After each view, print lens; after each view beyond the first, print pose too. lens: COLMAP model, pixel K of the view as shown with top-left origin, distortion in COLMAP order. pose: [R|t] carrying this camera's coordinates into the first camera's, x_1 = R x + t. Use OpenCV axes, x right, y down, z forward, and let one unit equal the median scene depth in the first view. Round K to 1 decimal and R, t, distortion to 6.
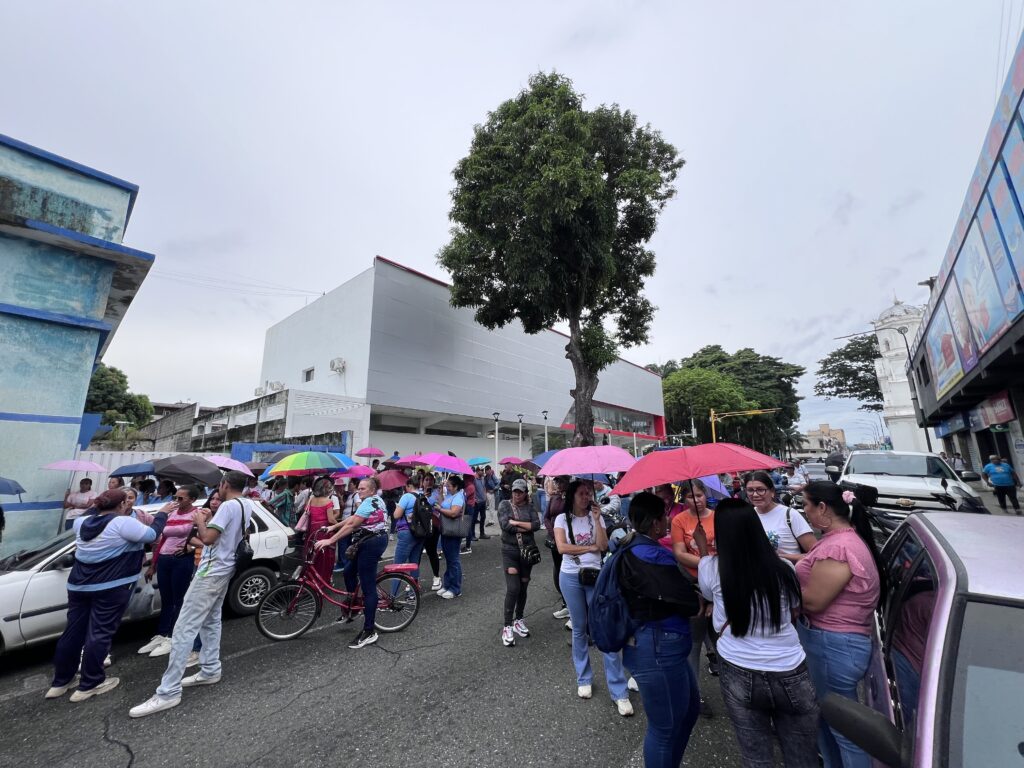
lens RADIAL K [[408.0, 0, 513.8], [0, 408.0, 383.4], [0, 0, 1]] dist [-0.000527, -0.000083]
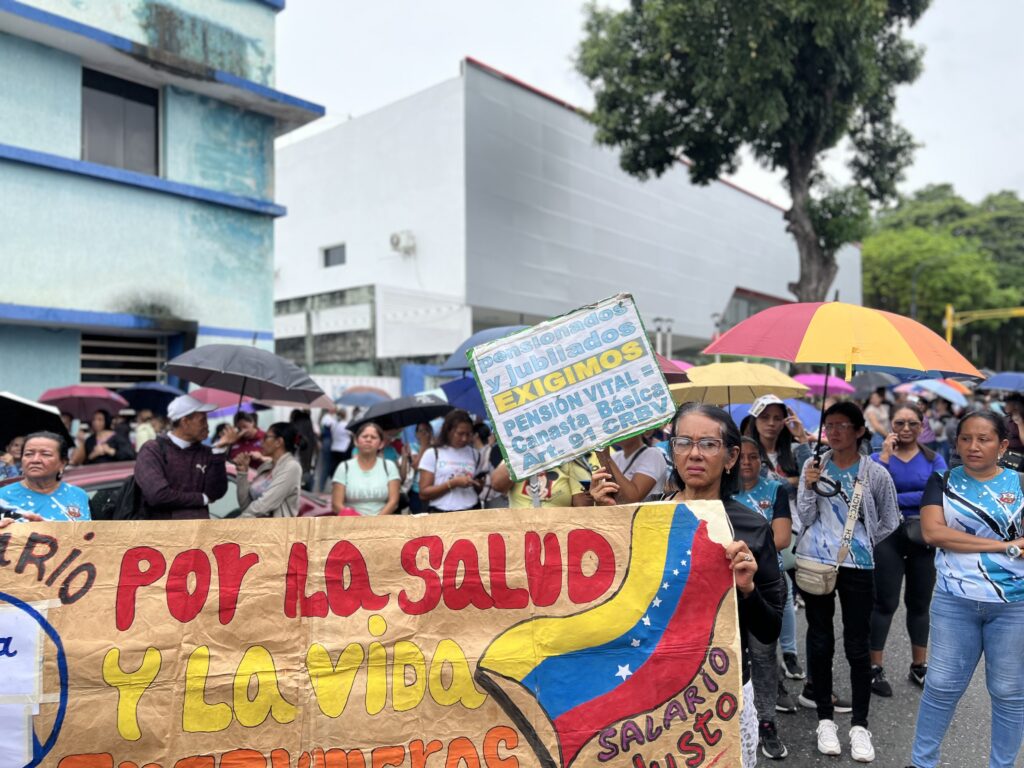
lens RADIAL K [[775.4, 0, 510.6], [0, 775.4, 380.2], [0, 0, 1]] dist [0.016095, -0.003288]
pose [[0.999989, -0.001071, -0.004469, -0.267678], [0.001787, 0.986522, 0.163619, -0.030466], [0.004233, -0.163626, 0.986513, -0.212109]]
